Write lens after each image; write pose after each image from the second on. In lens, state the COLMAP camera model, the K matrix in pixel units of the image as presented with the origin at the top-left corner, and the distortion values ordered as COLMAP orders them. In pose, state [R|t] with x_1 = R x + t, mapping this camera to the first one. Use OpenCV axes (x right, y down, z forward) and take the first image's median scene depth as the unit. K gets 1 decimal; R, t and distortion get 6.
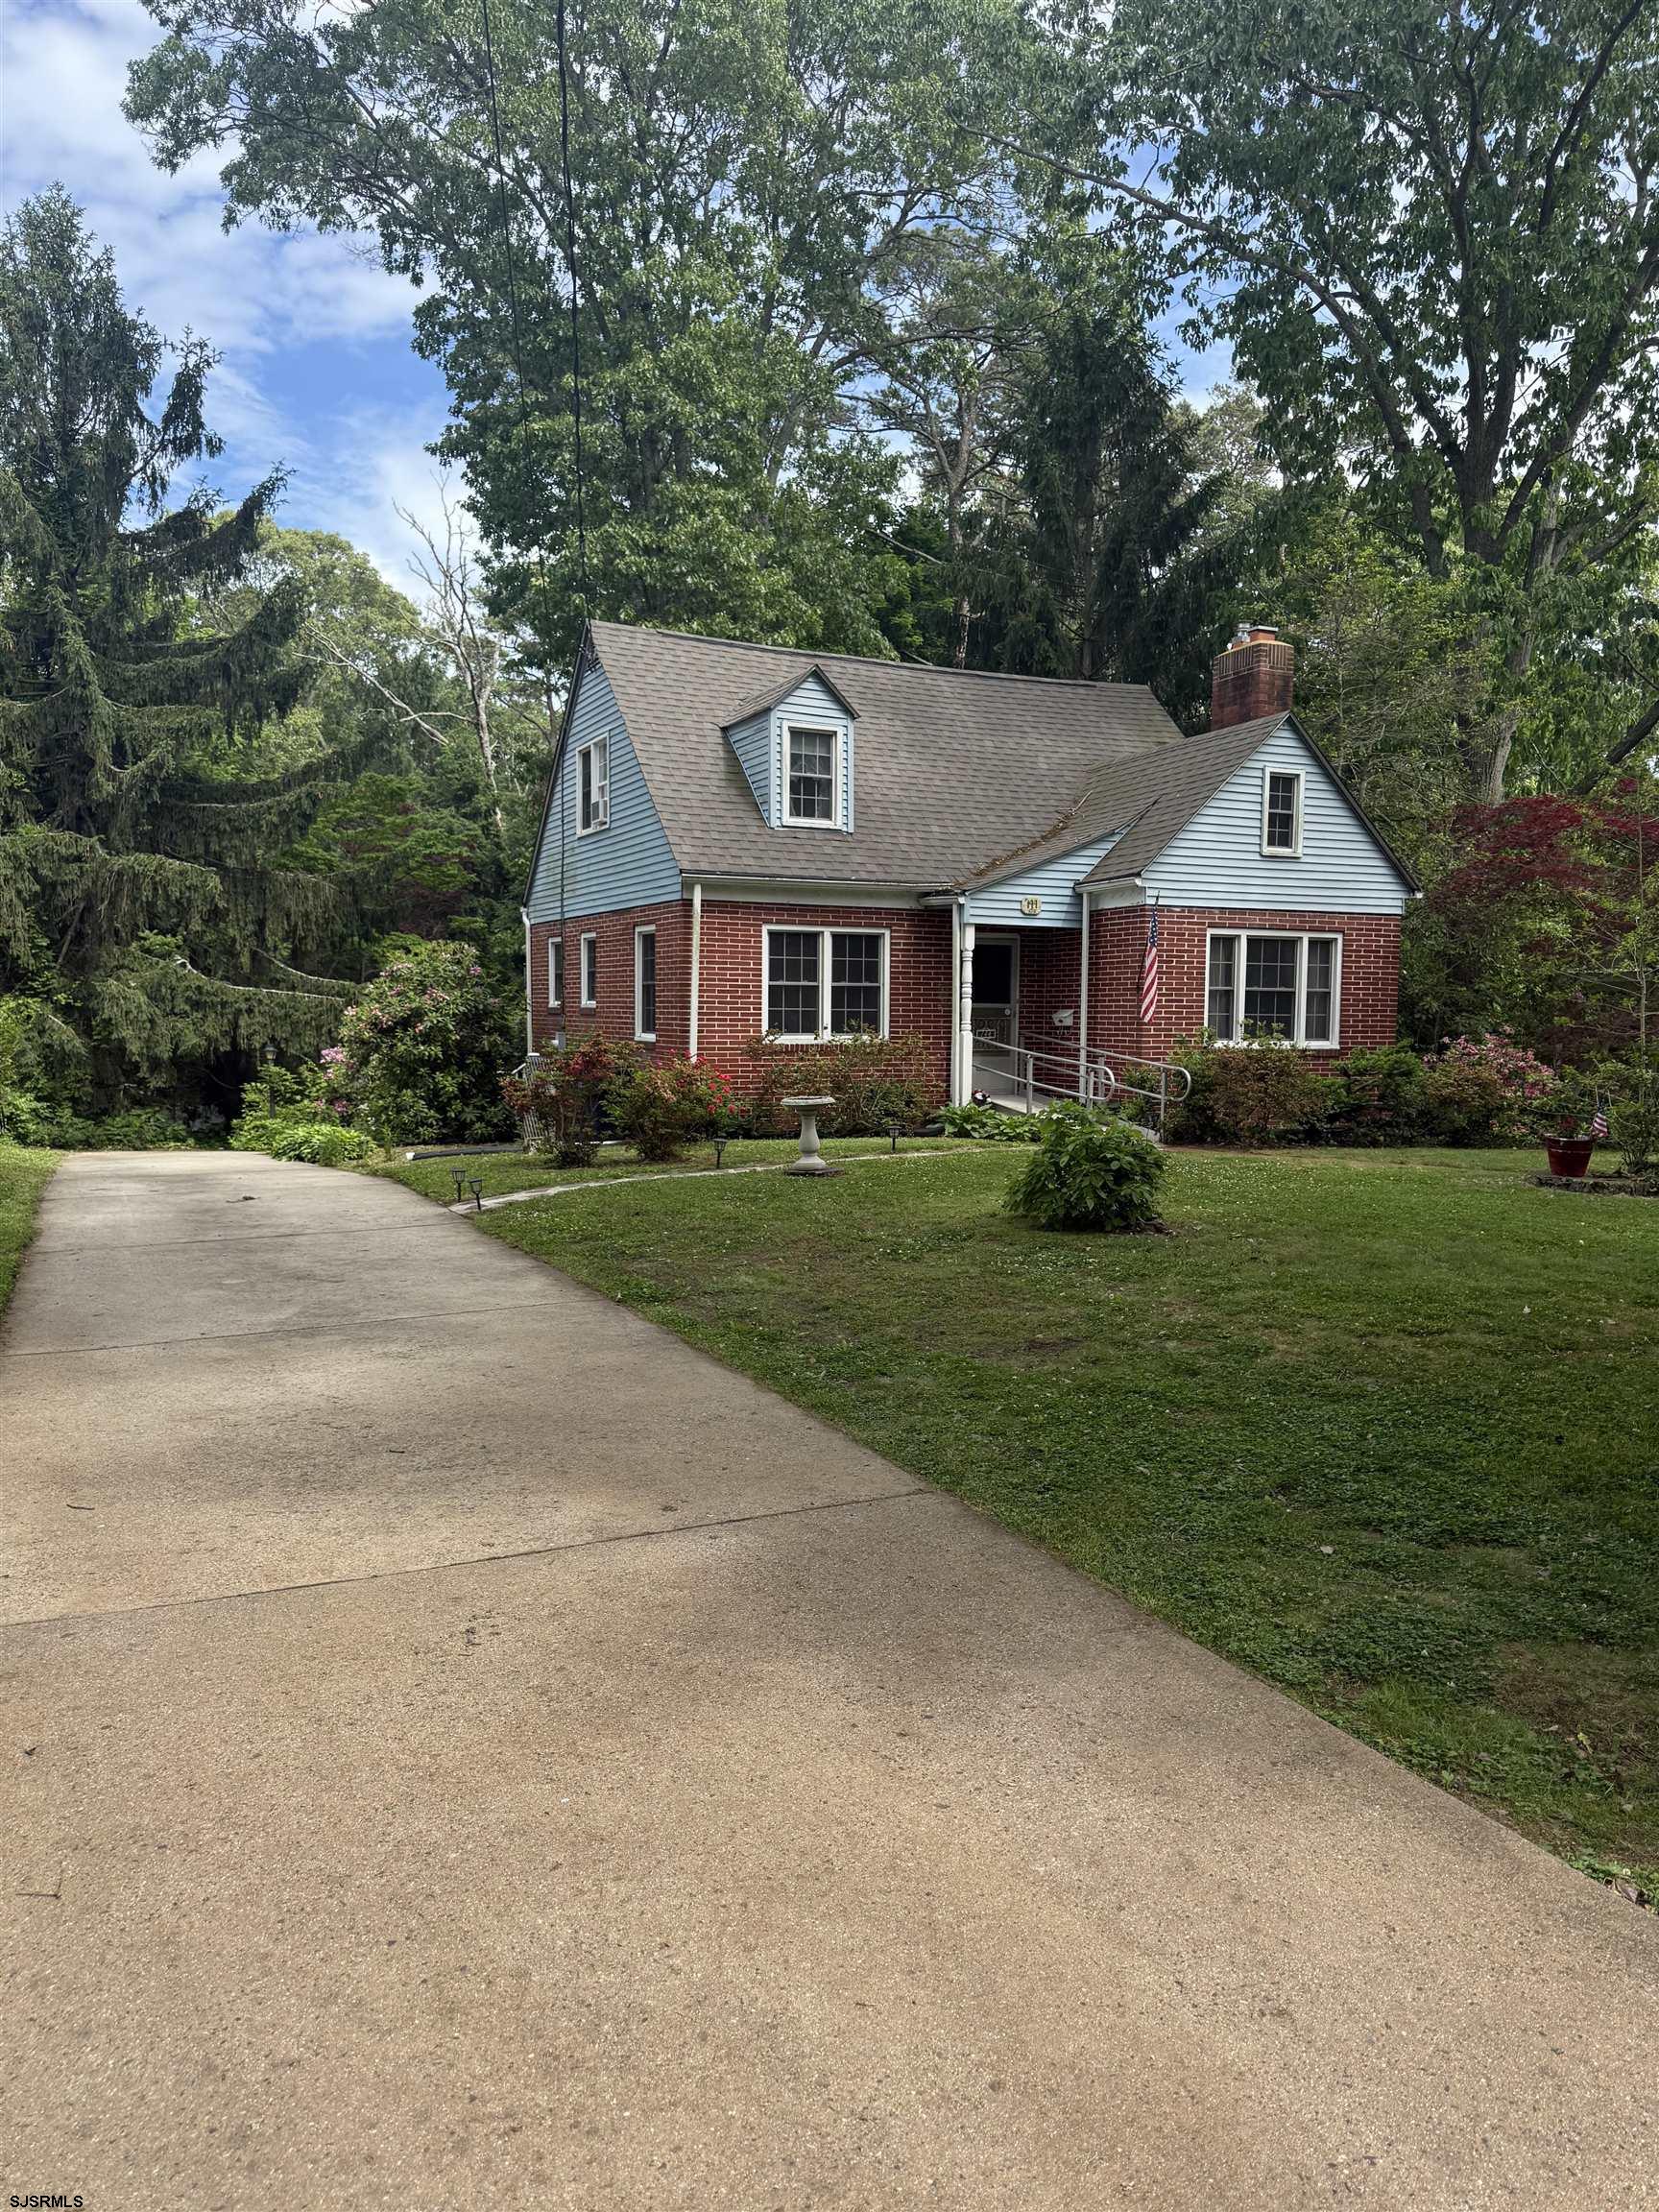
lens RADIAL K [[1558.1, 0, 829.0], [0, 1558.1, 1113.2], [0, 0, 1]] dist [0.130742, -0.201290]
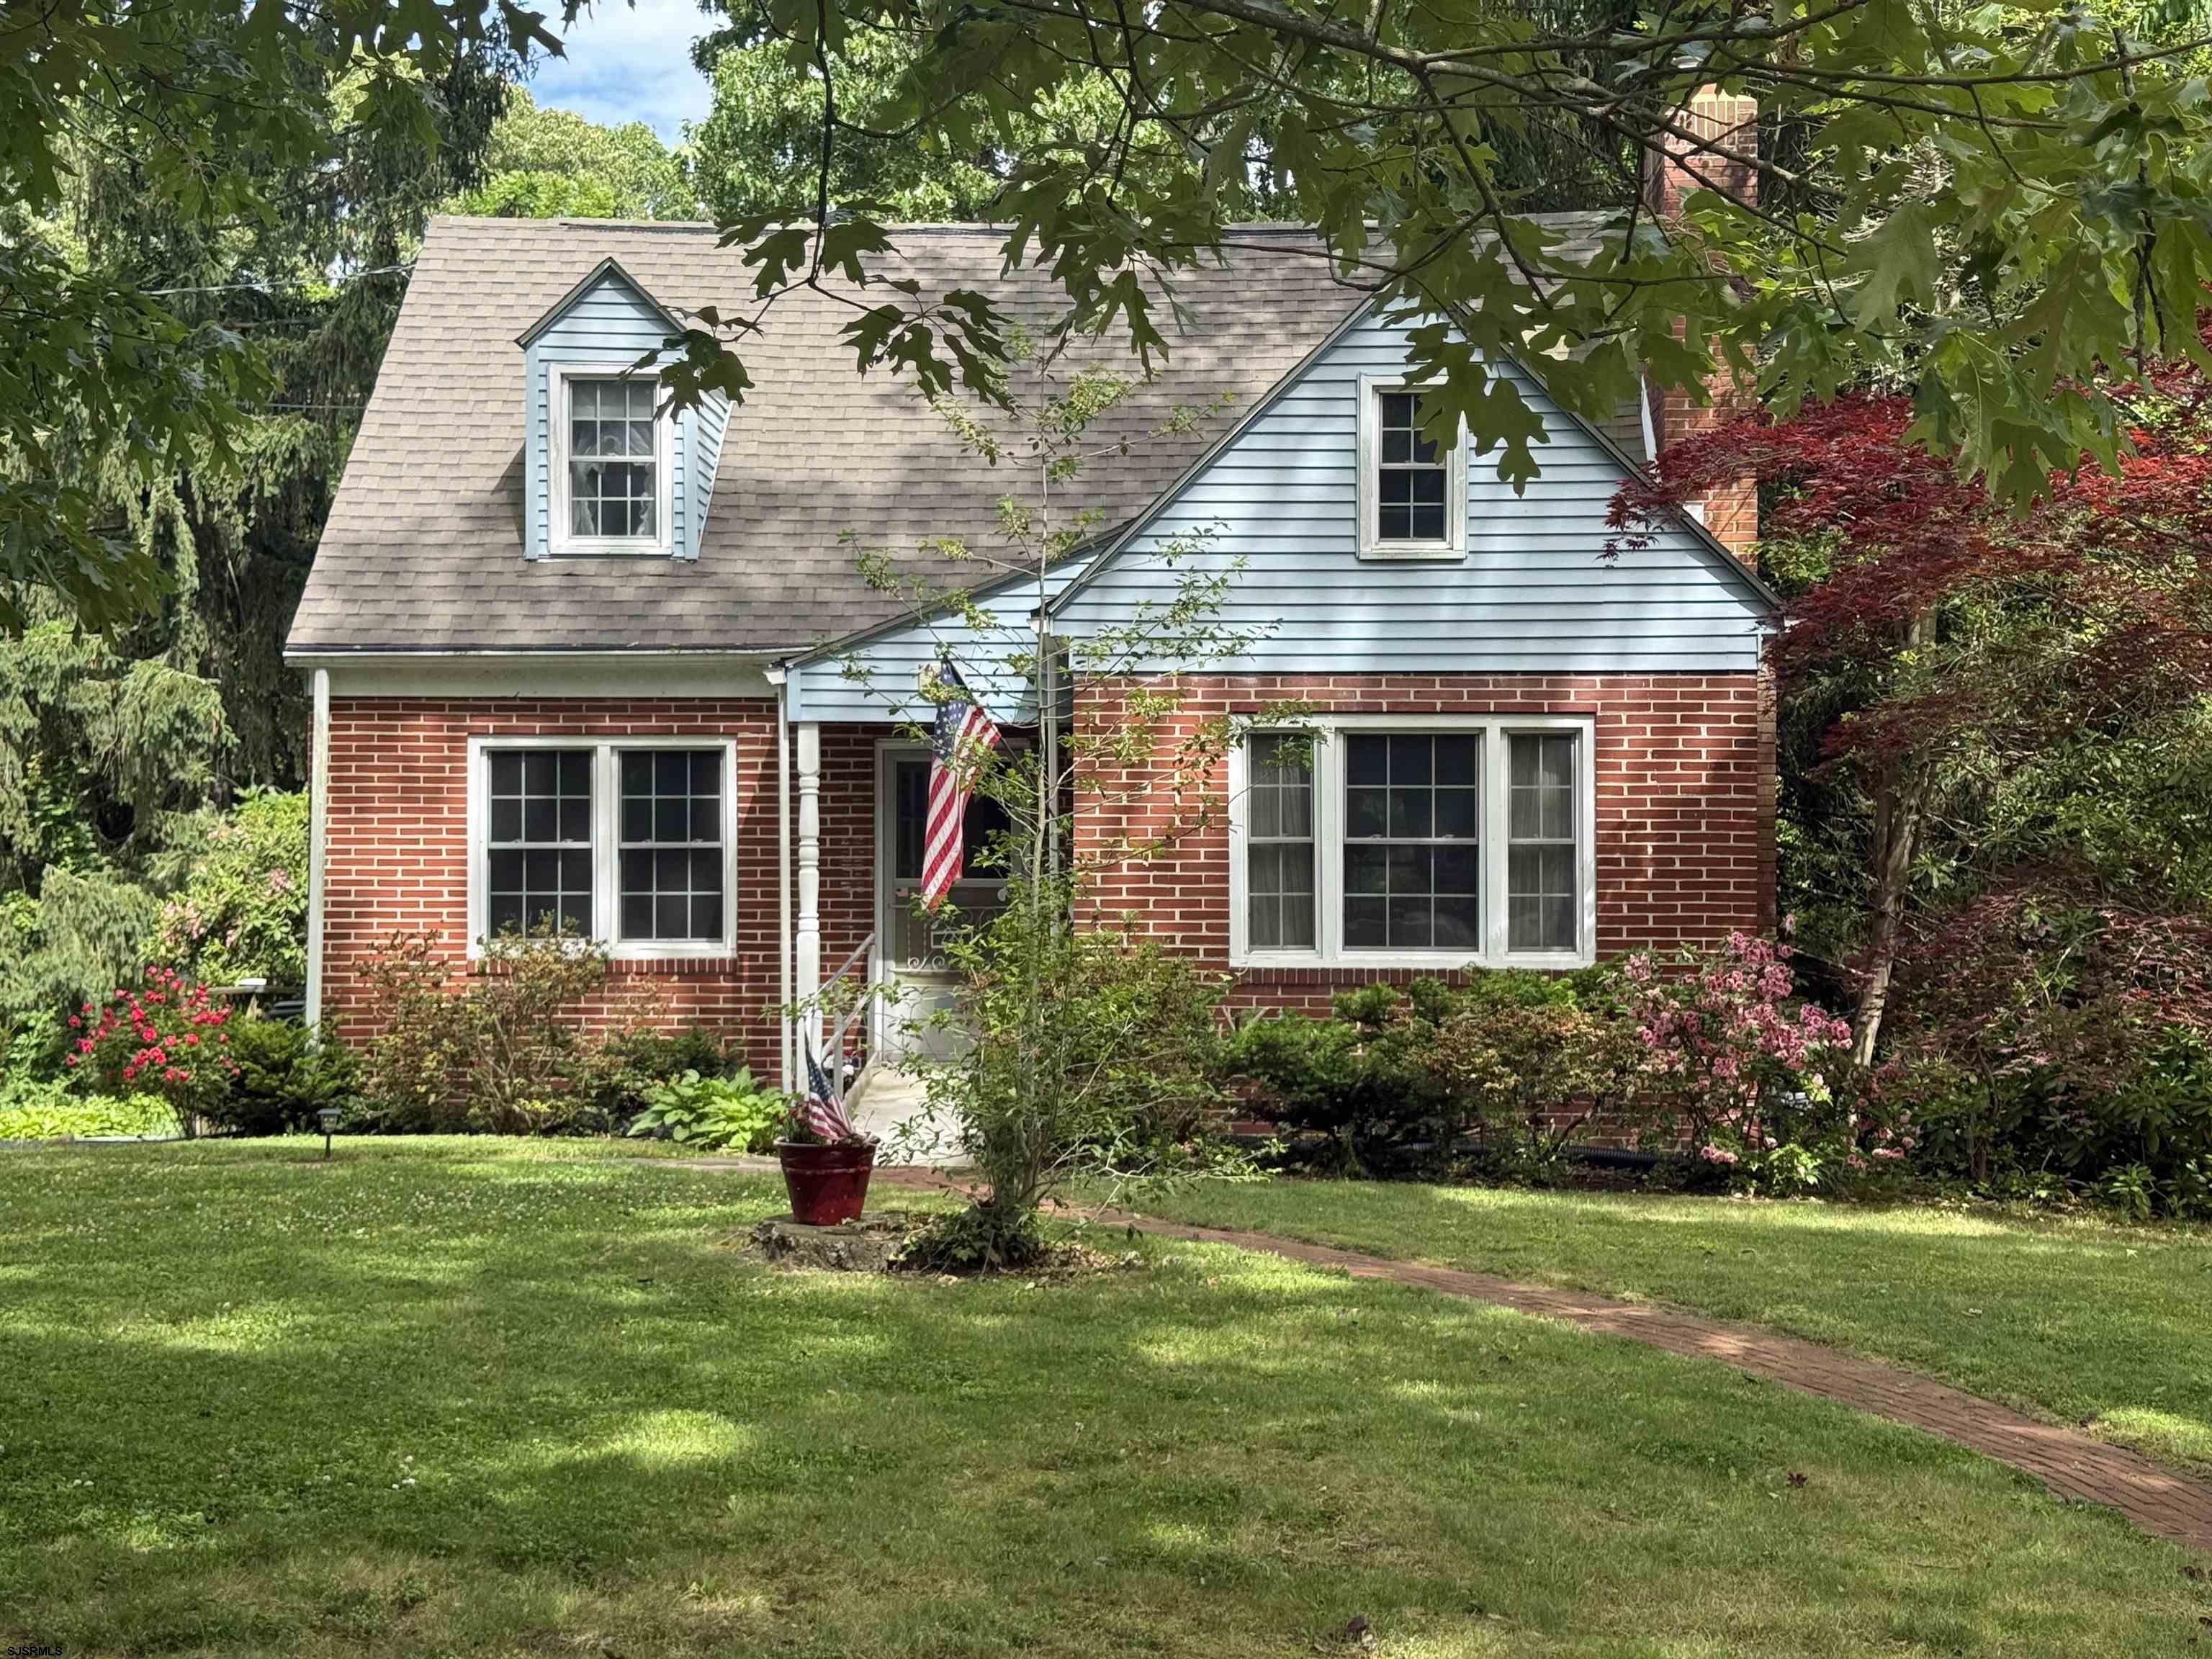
lens RADIAL K [[3134.5, 0, 1106.0], [0, 3134.5, 829.5], [0, 0, 1]] dist [0.136961, 0.002005]
pose [[0.892965, -0.021624, -0.449605, 0.610295], [-0.020759, 0.995804, -0.089124, 0.002773], [0.449646, 0.088918, 0.888770, 0.129306]]
